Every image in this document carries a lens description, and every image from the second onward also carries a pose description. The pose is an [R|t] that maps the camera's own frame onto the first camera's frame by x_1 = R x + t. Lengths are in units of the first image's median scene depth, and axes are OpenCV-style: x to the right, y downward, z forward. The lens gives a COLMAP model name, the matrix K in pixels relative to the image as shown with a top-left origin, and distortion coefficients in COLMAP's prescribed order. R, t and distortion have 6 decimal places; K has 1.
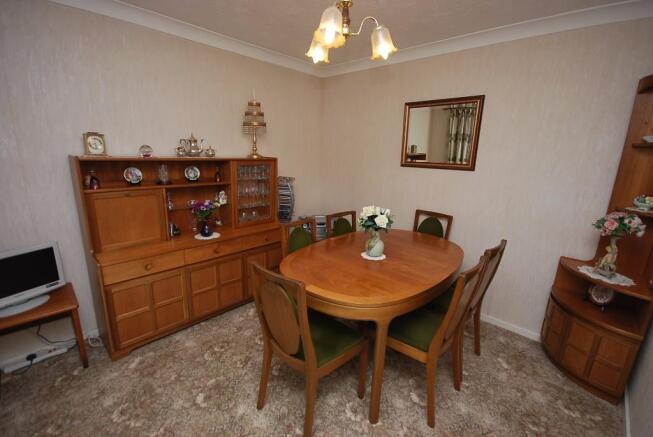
lens RADIAL K [[289.4, 0, 321.1], [0, 289.4, 217.2], [0, 0, 1]] dist [0.034925, 0.000119]
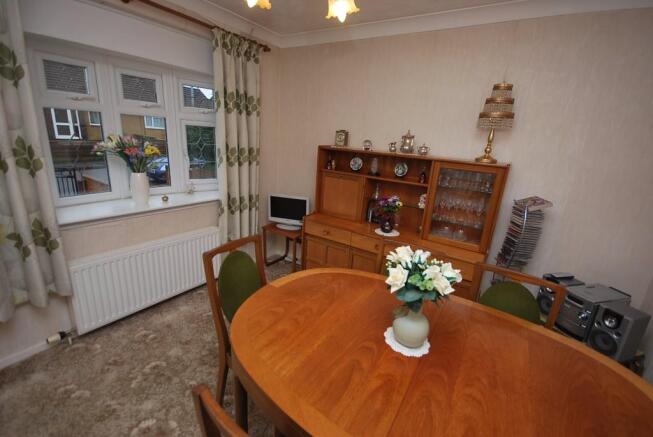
lens RADIAL K [[294.0, 0, 326.1], [0, 294.0, 221.3], [0, 0, 1]] dist [0.001197, 0.000004]
pose [[0.178917, 0.274988, -0.944653, 0.513761], [-0.281737, 0.934258, 0.218601, -0.133159], [0.942663, 0.227032, 0.244629, 0.553048]]
